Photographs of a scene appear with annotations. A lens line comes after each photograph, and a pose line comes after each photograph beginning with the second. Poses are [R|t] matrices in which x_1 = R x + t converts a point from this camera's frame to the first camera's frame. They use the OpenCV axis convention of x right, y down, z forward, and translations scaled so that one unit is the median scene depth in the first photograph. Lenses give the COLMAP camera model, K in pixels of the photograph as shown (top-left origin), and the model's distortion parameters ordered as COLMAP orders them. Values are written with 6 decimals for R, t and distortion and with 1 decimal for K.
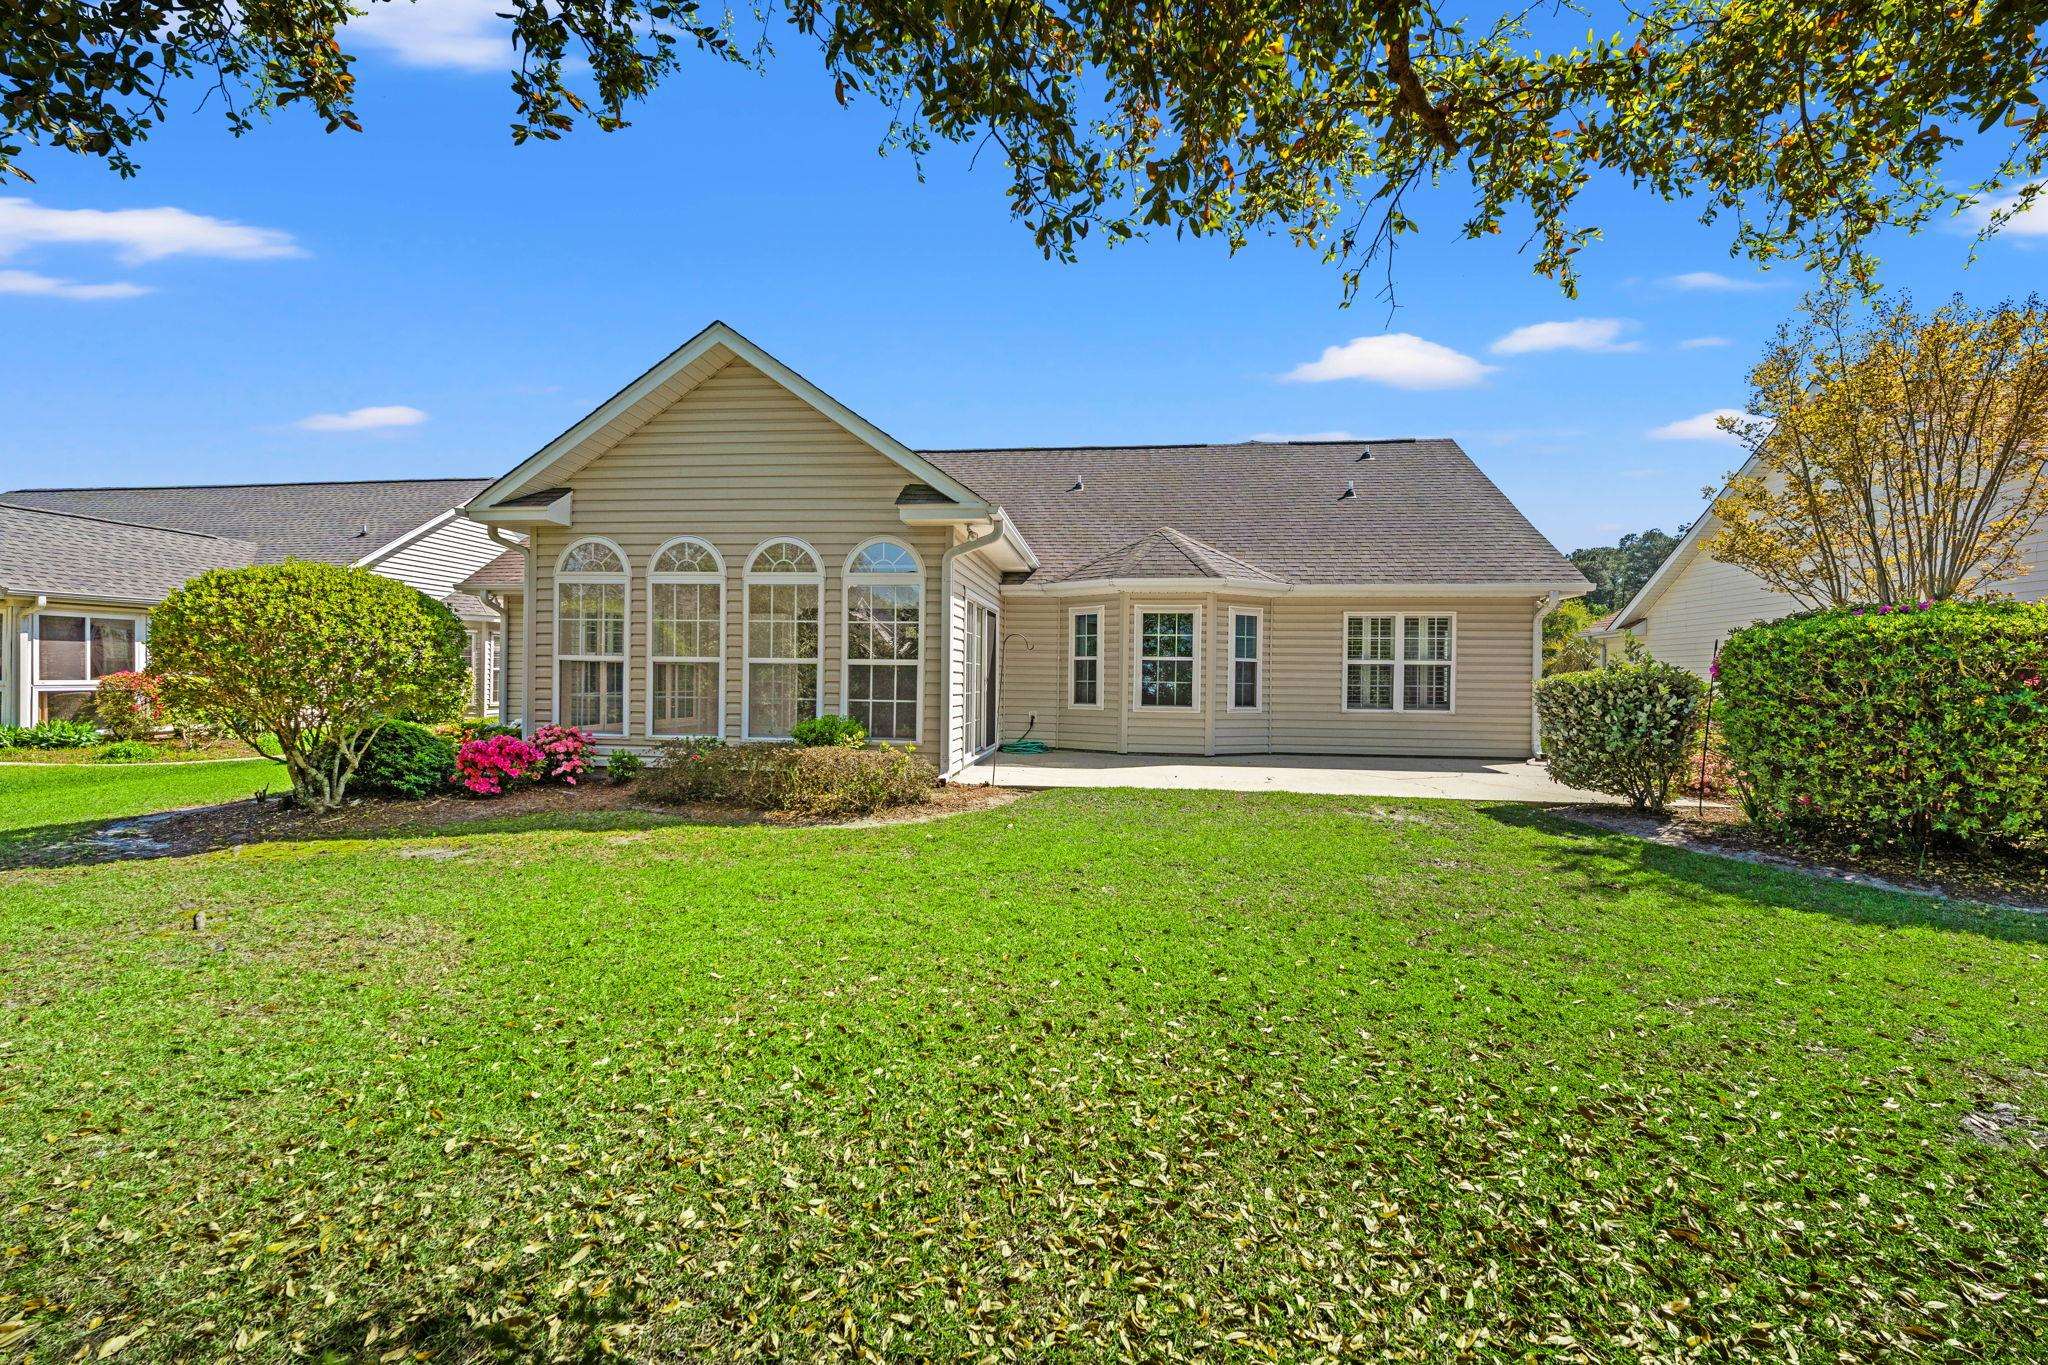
lens RADIAL K [[884.3, 0, 1024.0], [0, 884.3, 682.5], [0, 0, 1]] dist [0.002251, 0.000103]
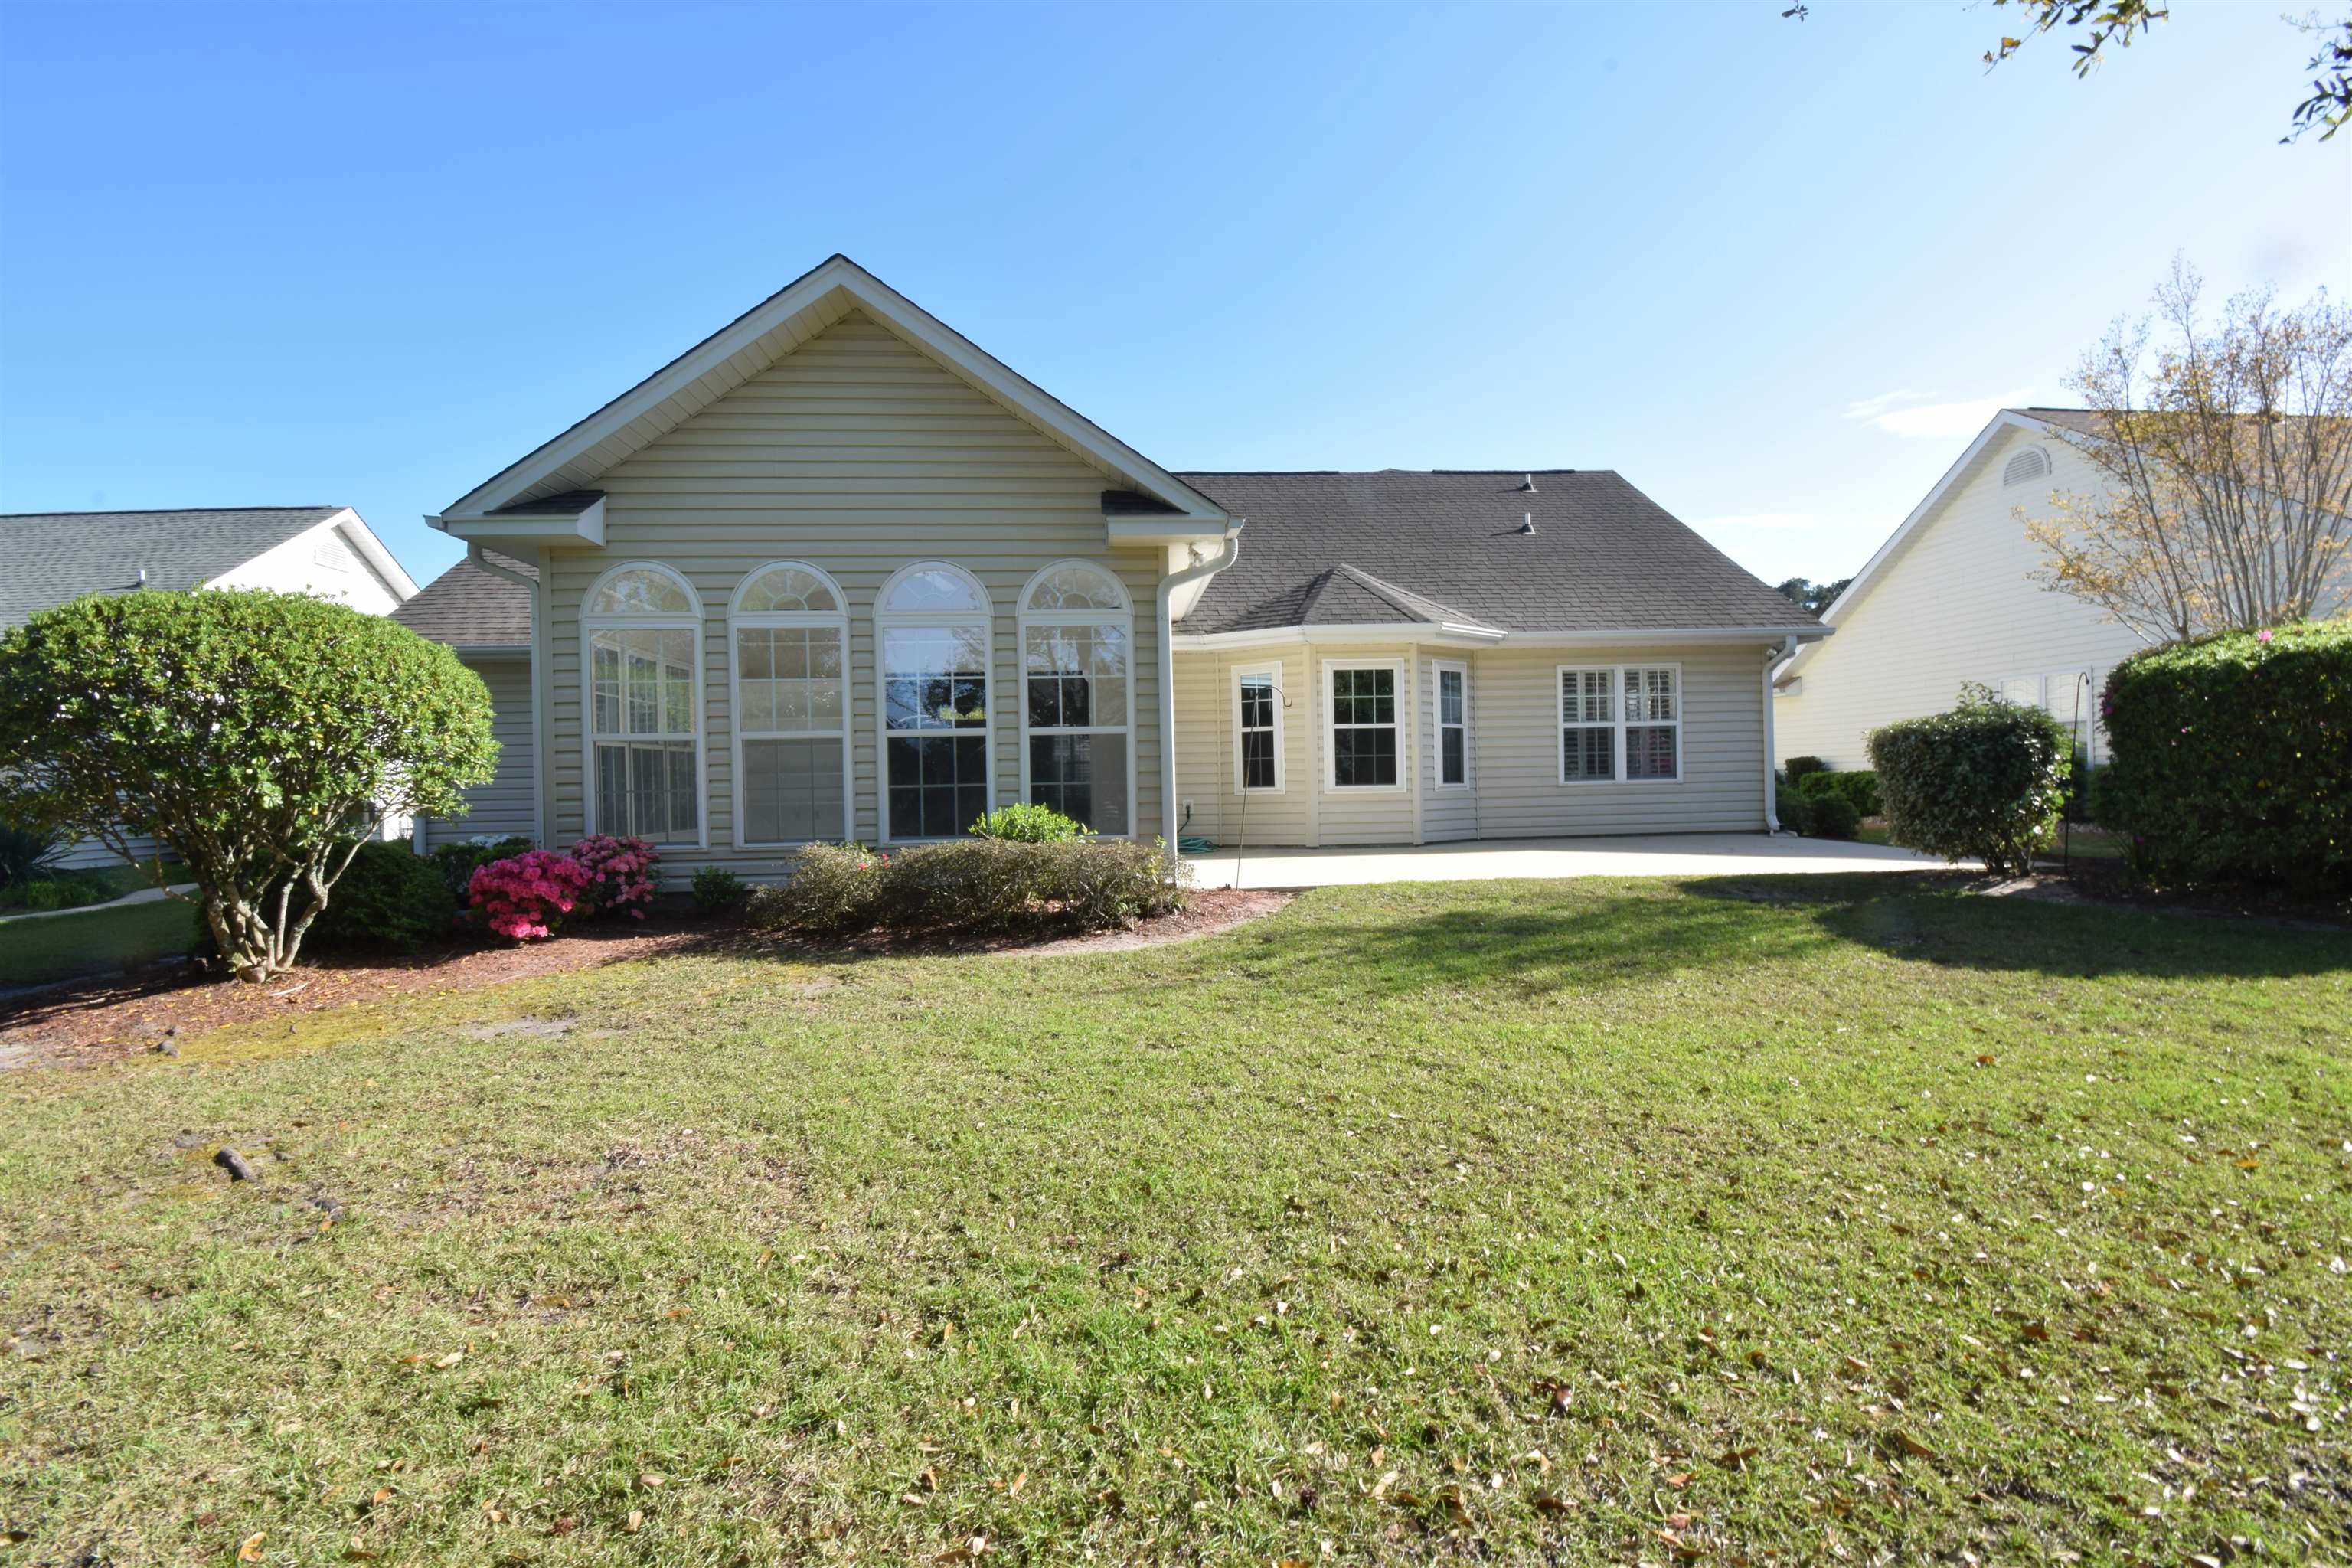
lens RADIAL K [[1061.7, 0, 1176.0], [0, 1061.7, 784.0], [0, 0, 1]] dist [-0.002600, -0.000238]
pose [[0.982729, -0.033939, 0.181913, -0.181237], [0.033513, 0.999424, 0.005412, 0.014686], [-0.181992, 0.000778, 0.983300, 0.083460]]
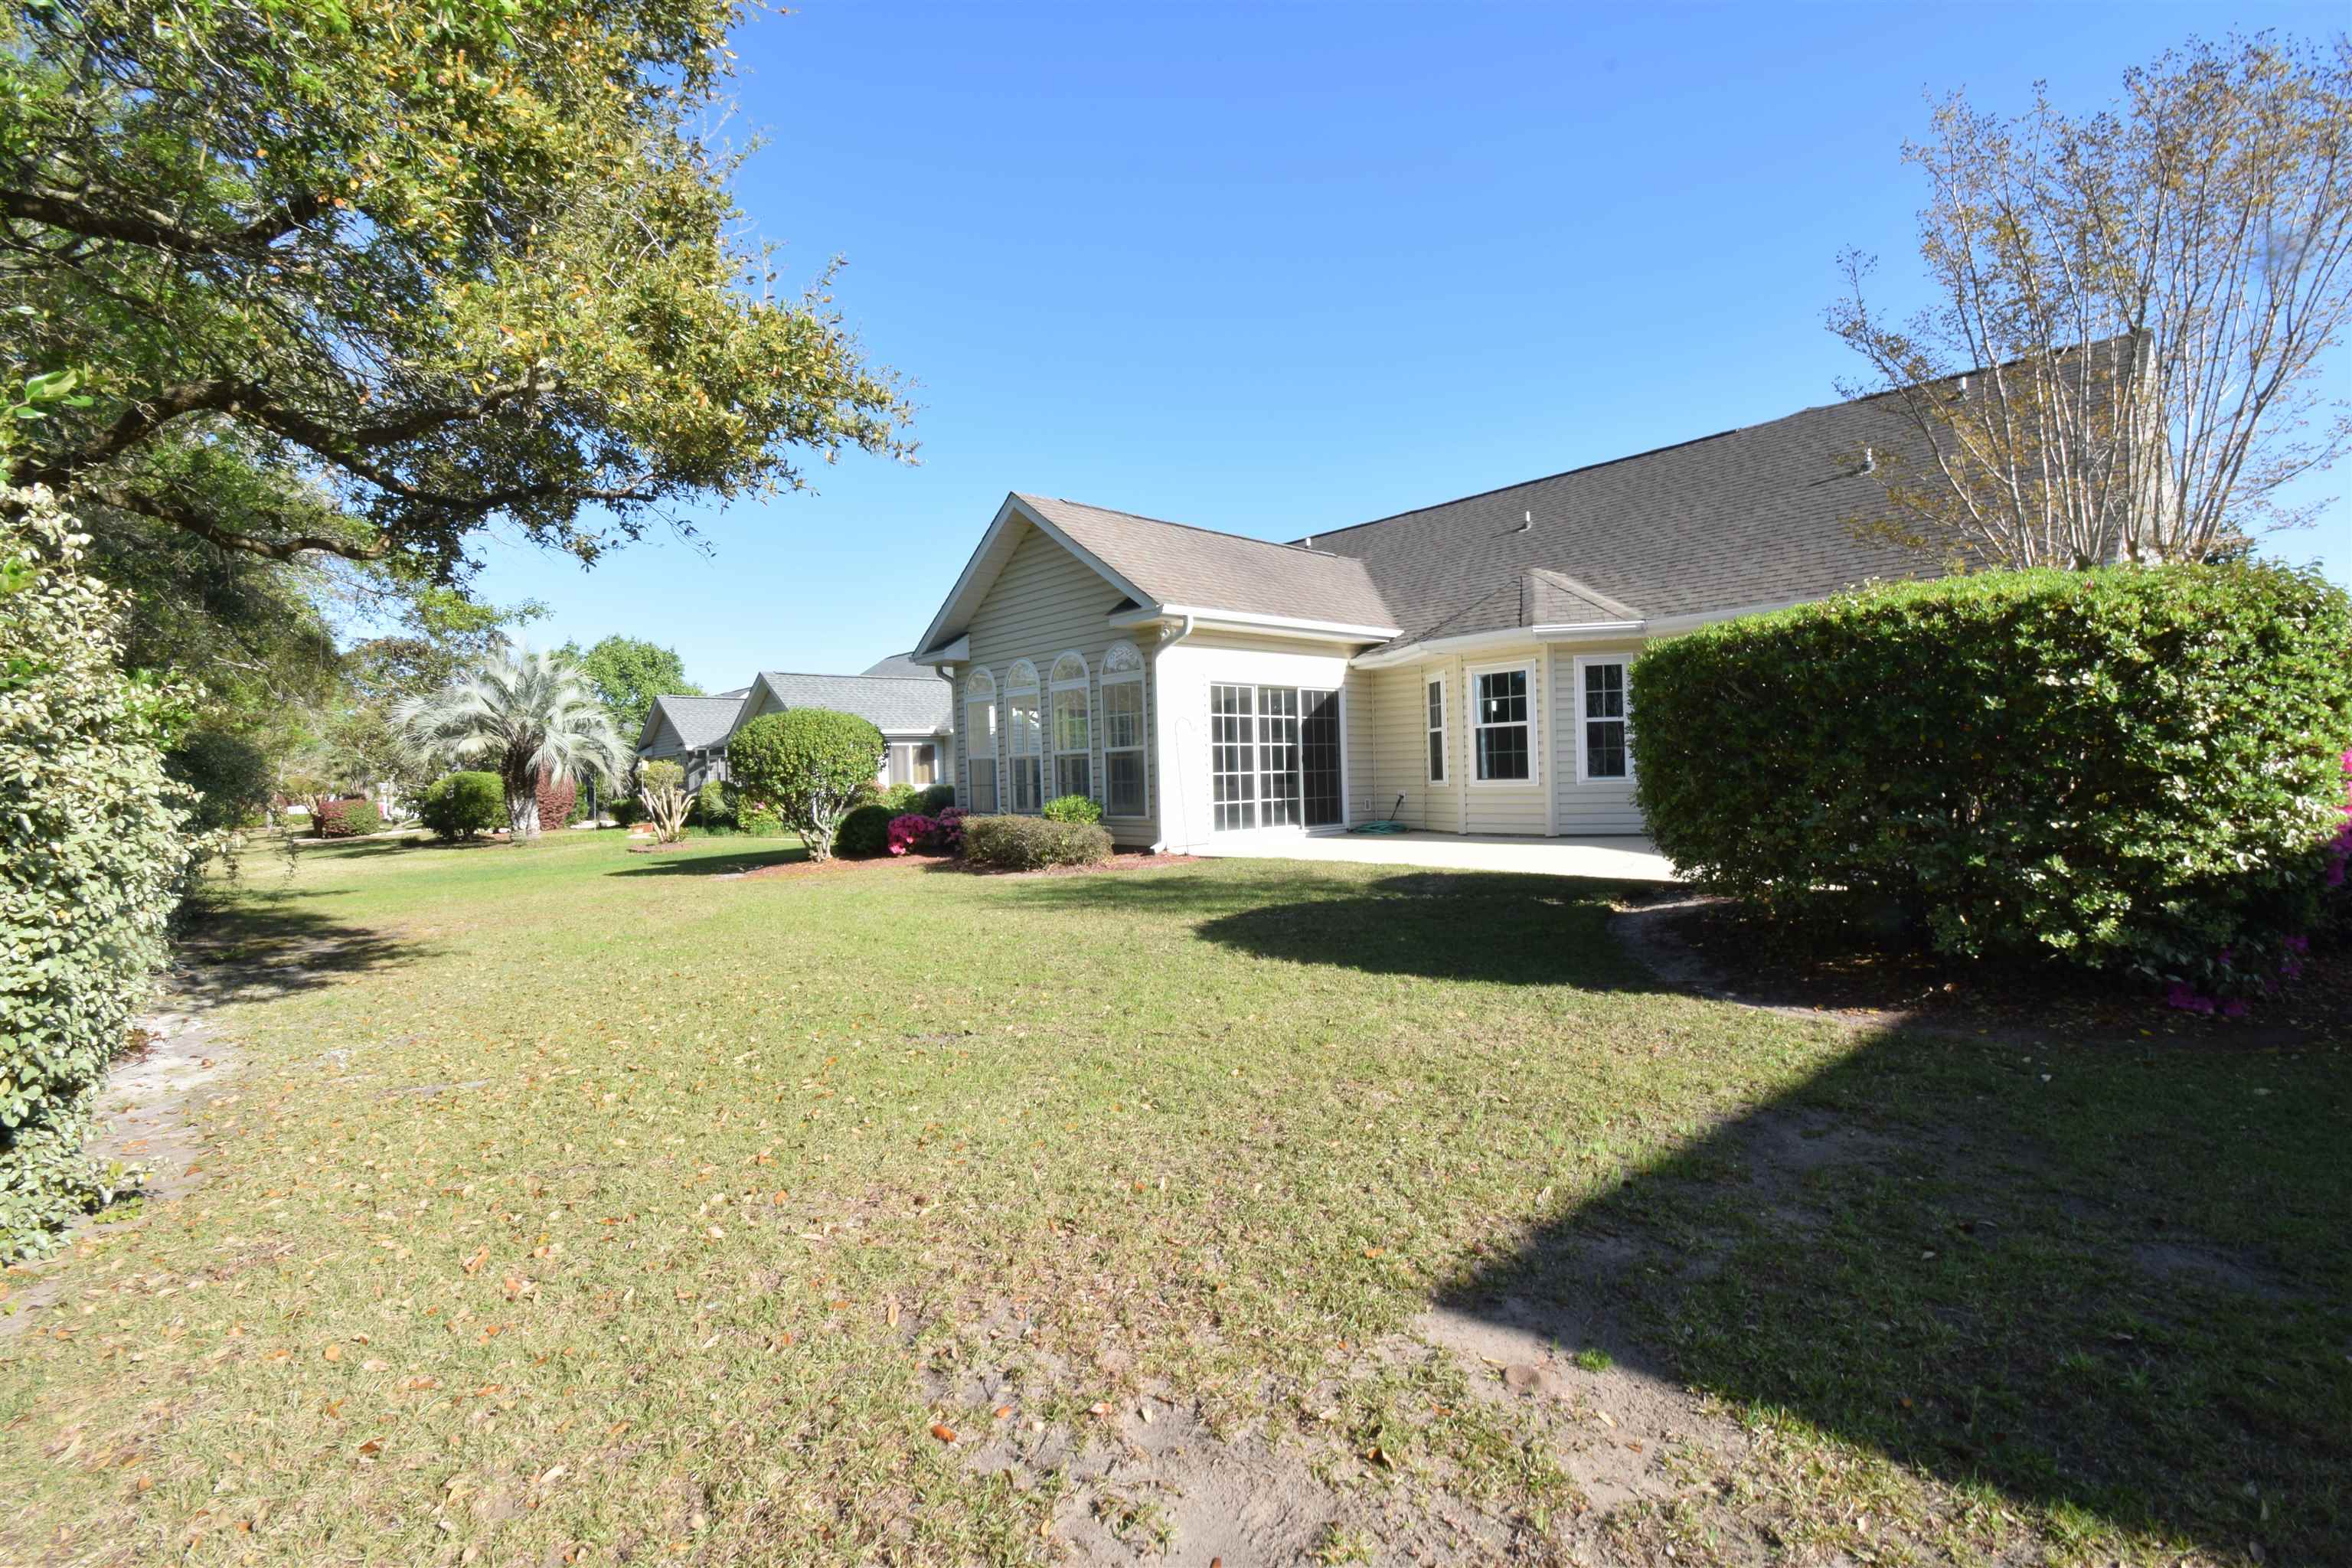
lens RADIAL K [[1071.0, 0, 1176.0], [0, 1071.0, 784.0], [0, 0, 1]] dist [0.001252, 0.000038]
pose [[0.733261, -0.028836, -0.679335, 0.641433], [0.037728, 0.999287, -0.001694, 0.020830], [0.678899, -0.024388, 0.733826, 0.005475]]
